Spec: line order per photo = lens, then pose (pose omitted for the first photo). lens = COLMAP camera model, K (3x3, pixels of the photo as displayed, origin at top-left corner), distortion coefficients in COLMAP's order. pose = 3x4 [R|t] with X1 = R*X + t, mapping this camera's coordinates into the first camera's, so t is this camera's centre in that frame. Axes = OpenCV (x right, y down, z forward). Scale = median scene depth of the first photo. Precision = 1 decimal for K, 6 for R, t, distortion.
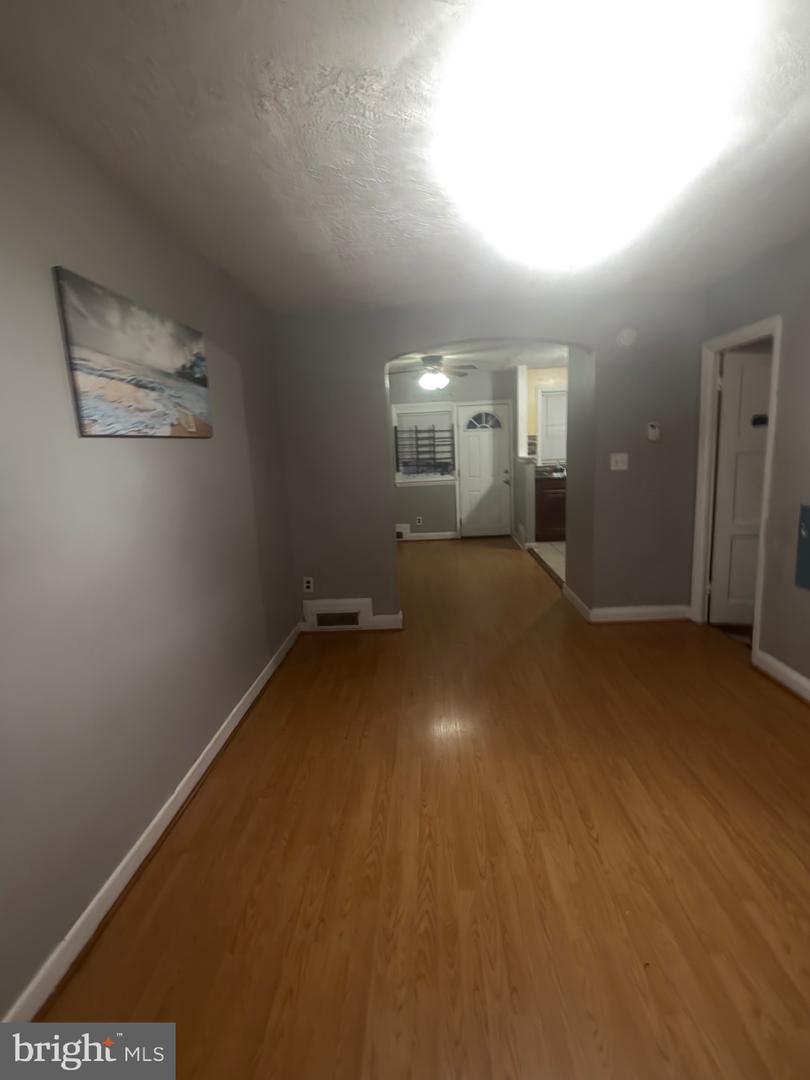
lens RADIAL K [[524.1, 0, 405.0], [0, 524.1, 537.6], [0, 0, 1]] dist [-0.001393, -0.000184]
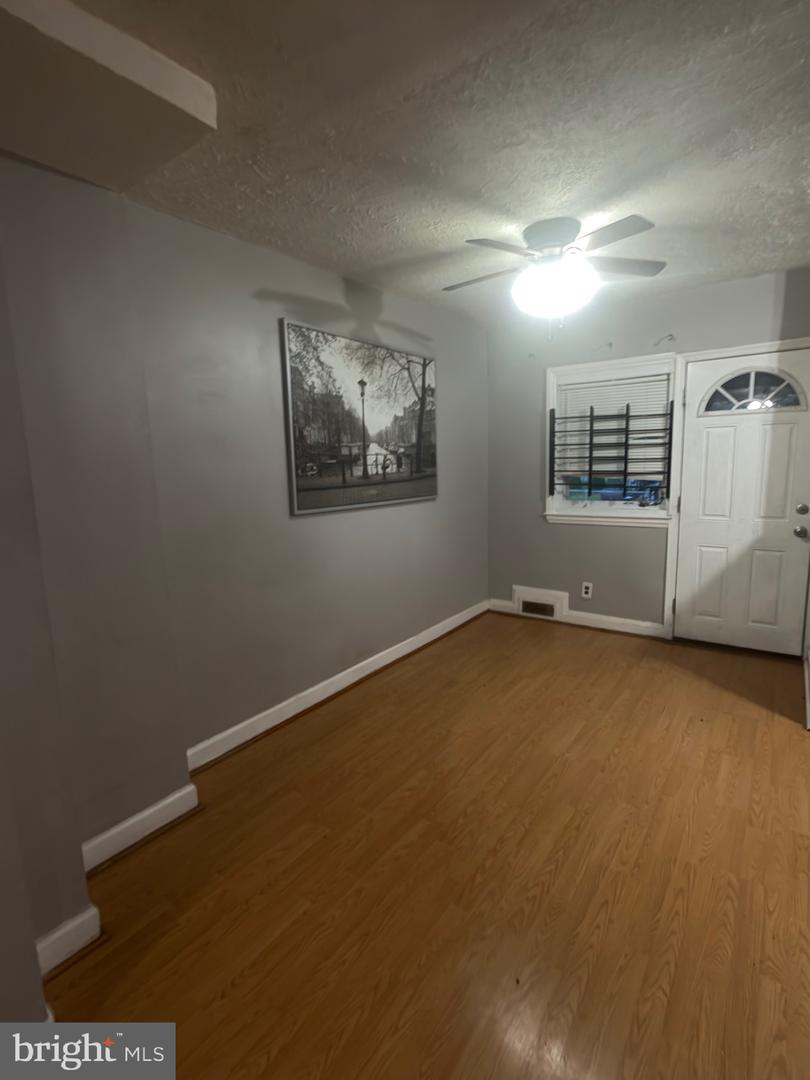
lens RADIAL K [[524.1, 0, 405.0], [0, 524.1, 537.6], [0, 0, 1]] dist [-0.001393, -0.000184]
pose [[0.830241, 0.105875, -0.547257, 0.161489], [-0.104917, 0.993929, 0.033122, -0.084822], [0.547442, 0.029917, 0.836309, 0.476953]]
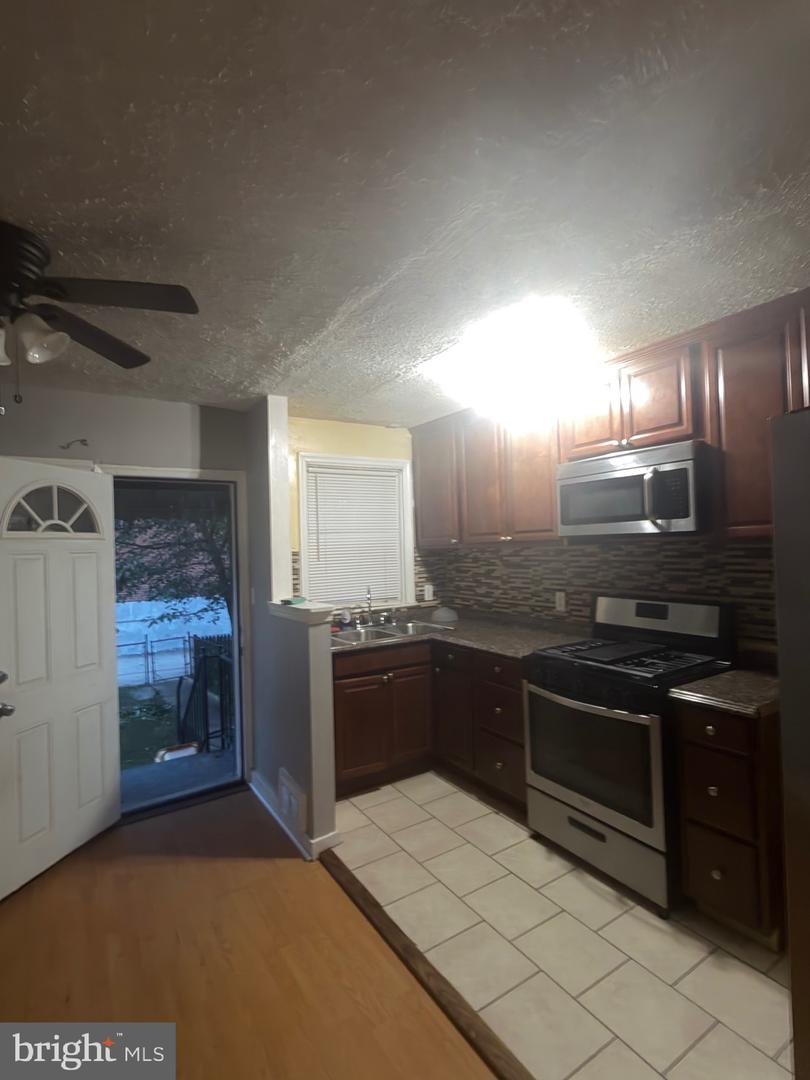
lens RADIAL K [[523.8, 0, 404.8], [0, 523.8, 538.7], [0, 0, 1]] dist [-0.002182, -0.000561]
pose [[0.811071, 0.034075, 0.583955, 0.053716], [0.088971, 0.979500, -0.180729, -0.112485], [-0.578142, 0.198539, 0.791412, 0.567061]]
